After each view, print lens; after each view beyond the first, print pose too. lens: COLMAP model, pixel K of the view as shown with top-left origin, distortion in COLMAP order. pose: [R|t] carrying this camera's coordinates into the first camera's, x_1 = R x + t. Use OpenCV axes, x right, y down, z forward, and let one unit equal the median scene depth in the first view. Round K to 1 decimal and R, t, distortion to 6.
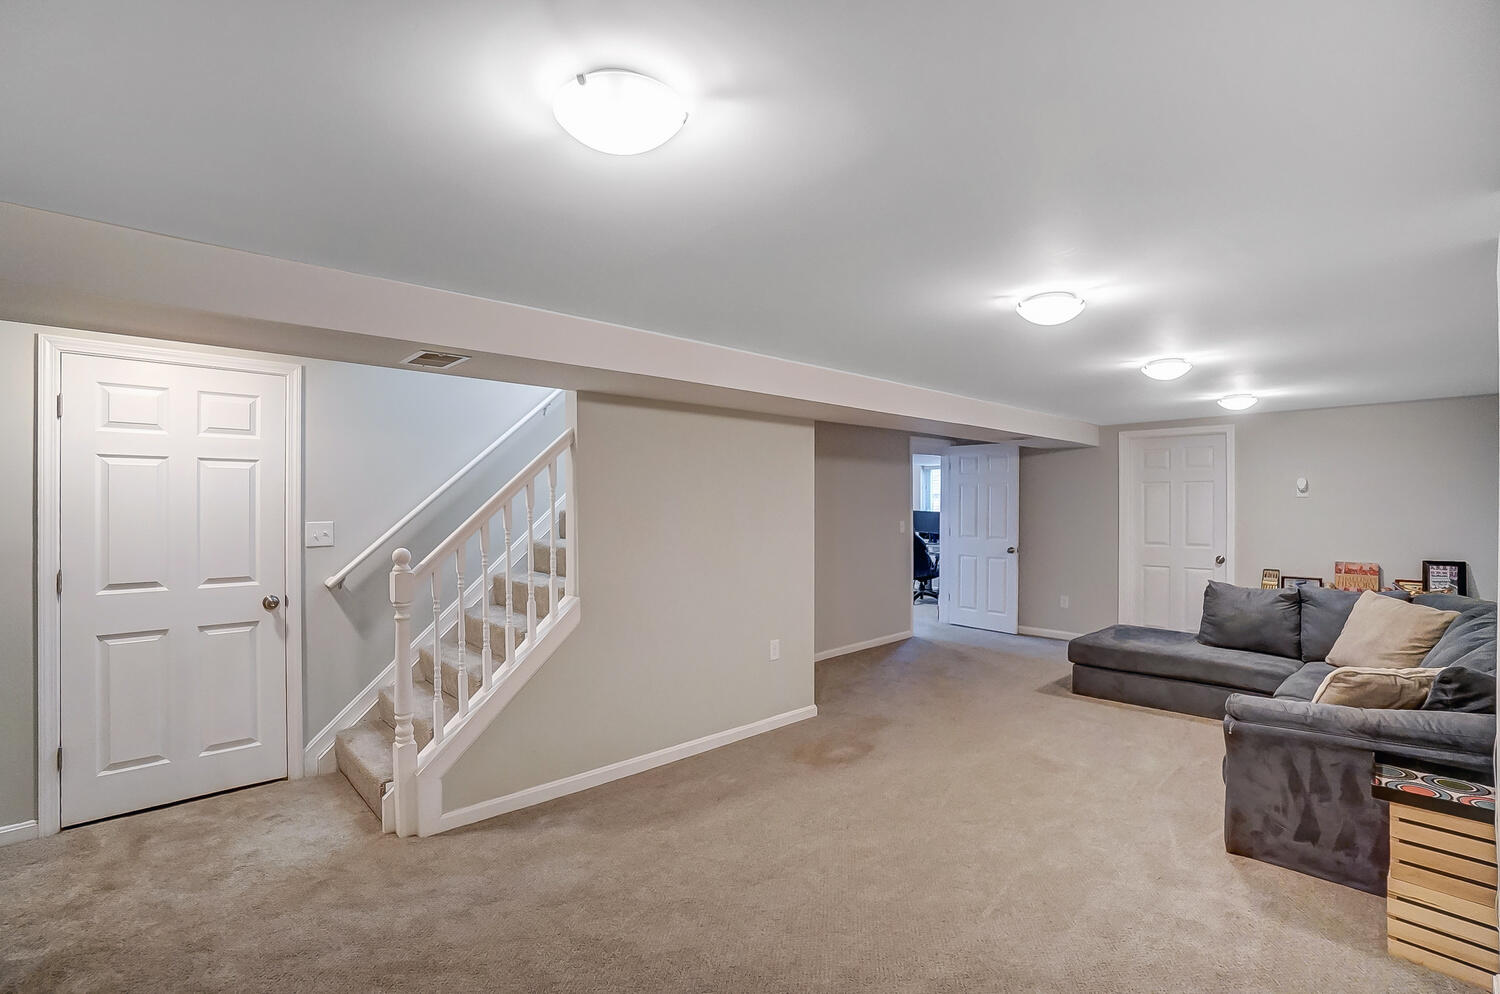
lens RADIAL K [[696.5, 0, 750.0], [0, 696.5, 497.0], [0, 0, 1]] dist [-0.064857, 0.026261]
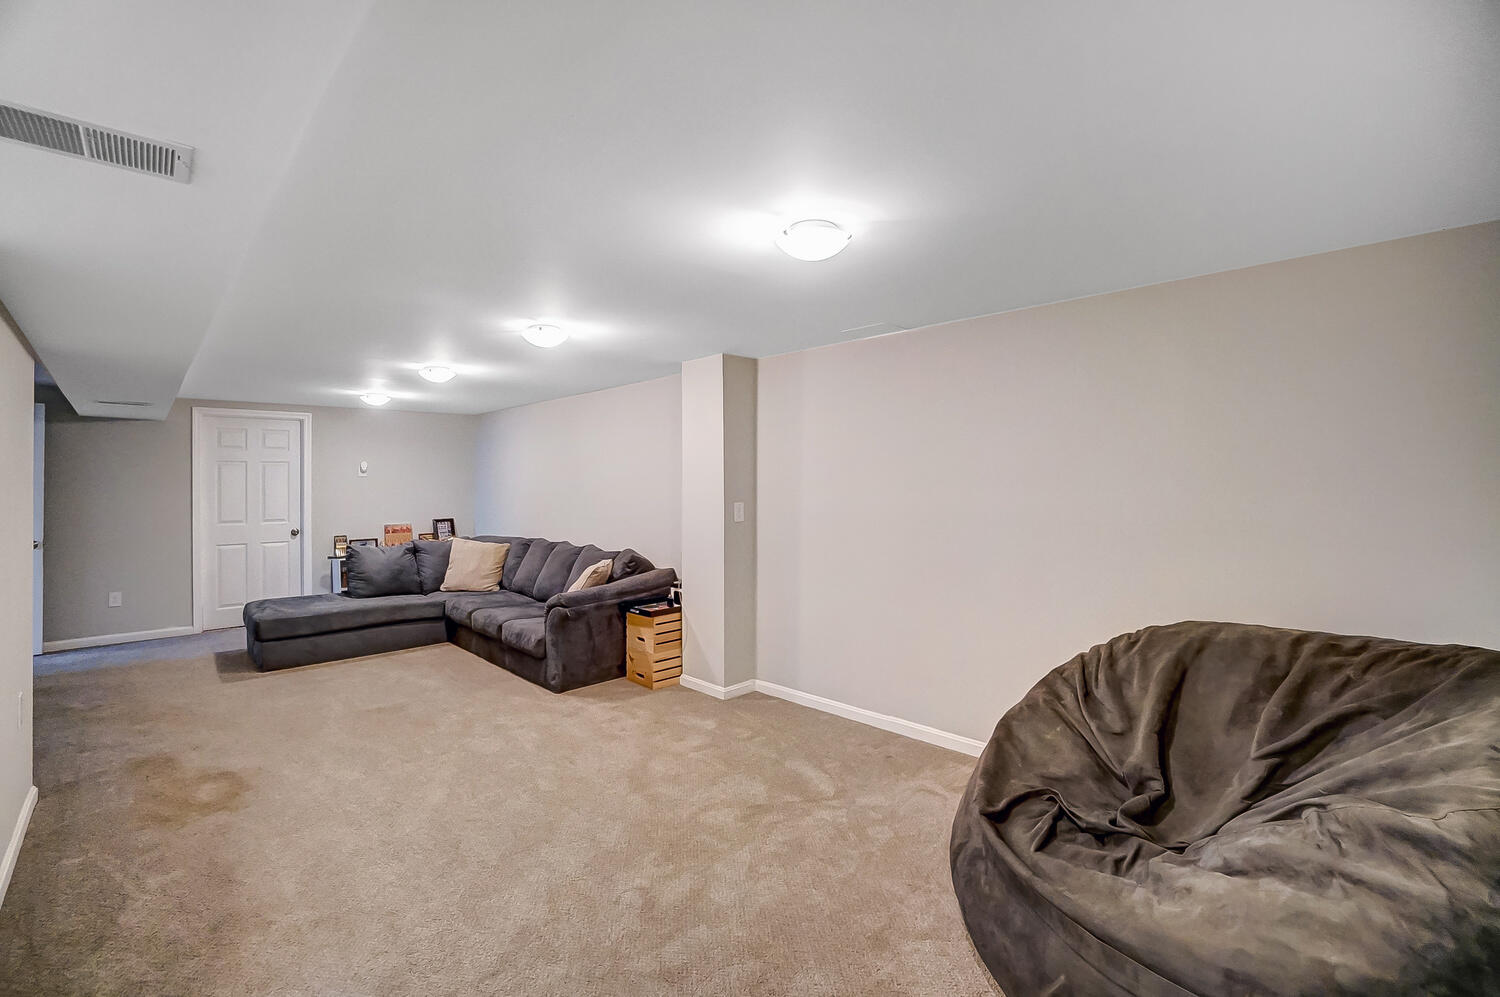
lens RADIAL K [[674.7, 0, 749.3], [0, 674.7, 490.1], [0, 0, 1]] dist [-0.063125, 0.023513]
pose [[-0.012372, -0.010783, 0.999865, -0.533618], [0.001898, 0.999940, 0.010807, 0.016050], [-0.999922, 0.002032, -0.012351, 0.339432]]
